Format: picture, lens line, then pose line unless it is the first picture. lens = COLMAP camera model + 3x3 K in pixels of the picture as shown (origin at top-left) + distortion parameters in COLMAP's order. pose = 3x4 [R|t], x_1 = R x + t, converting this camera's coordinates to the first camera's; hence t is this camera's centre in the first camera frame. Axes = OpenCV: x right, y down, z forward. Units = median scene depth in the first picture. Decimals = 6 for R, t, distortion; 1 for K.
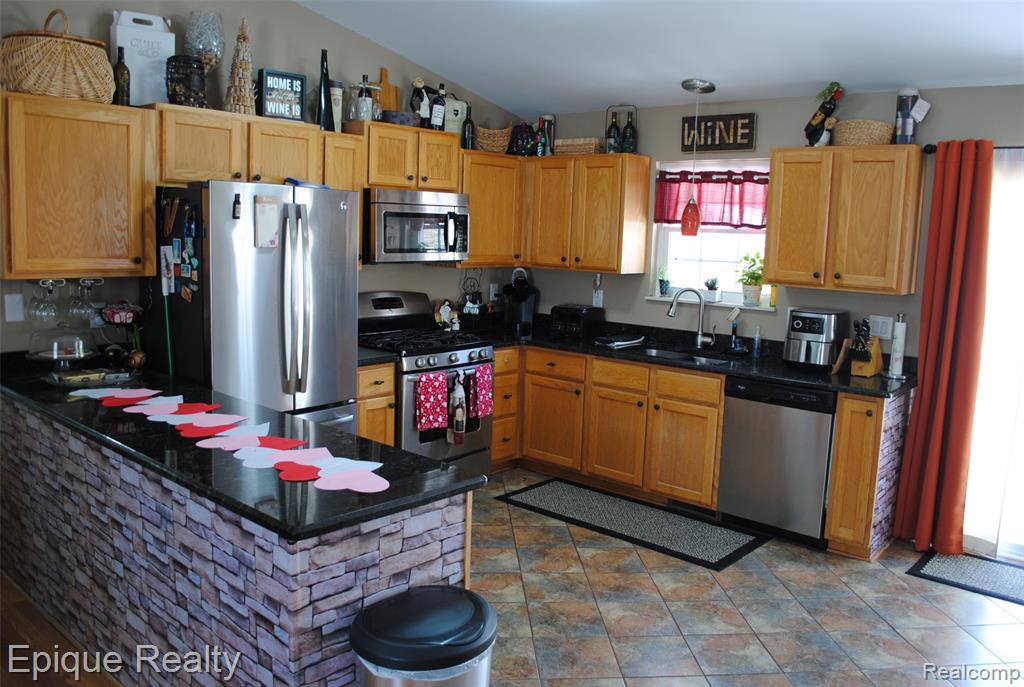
lens RADIAL K [[812.1, 0, 519.0], [0, 812.1, 336.7], [0, 0, 1]] dist [-0.084701, 0.011620]
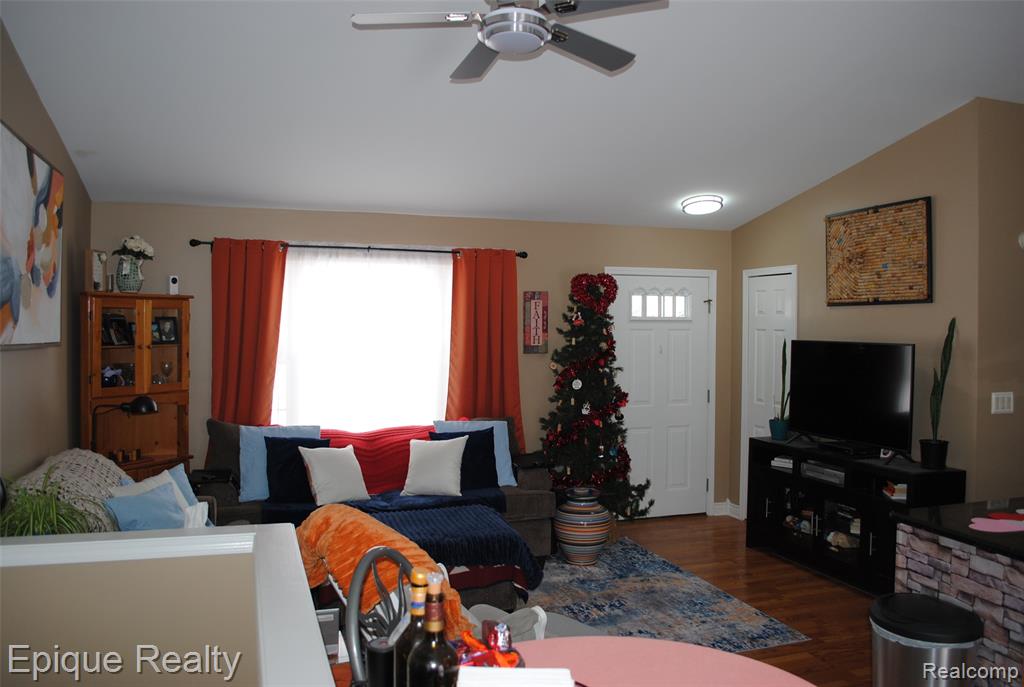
lens RADIAL K [[812.1, 0, 519.0], [0, 812.1, 336.7], [0, 0, 1]] dist [-0.084701, 0.011620]
pose [[-0.508820, -0.023347, -0.860556, 0.660333], [-0.141482, 0.988308, 0.056841, -0.045402], [0.849167, 0.150675, -0.506174, 0.474391]]
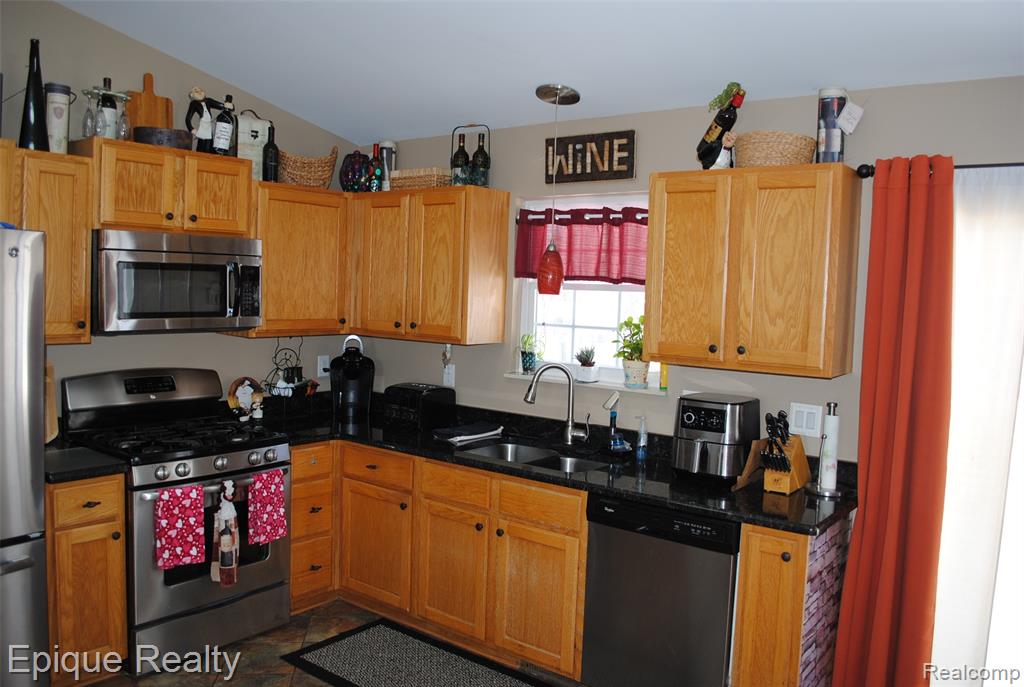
lens RADIAL K [[812.1, 0, 519.0], [0, 812.1, 336.7], [0, 0, 1]] dist [-0.084701, 0.011620]
pose [[0.998657, -0.001944, 0.051781, 0.156991], [0.005602, 0.997489, -0.070597, -0.036589], [-0.051514, 0.070792, 0.996160, 0.287132]]
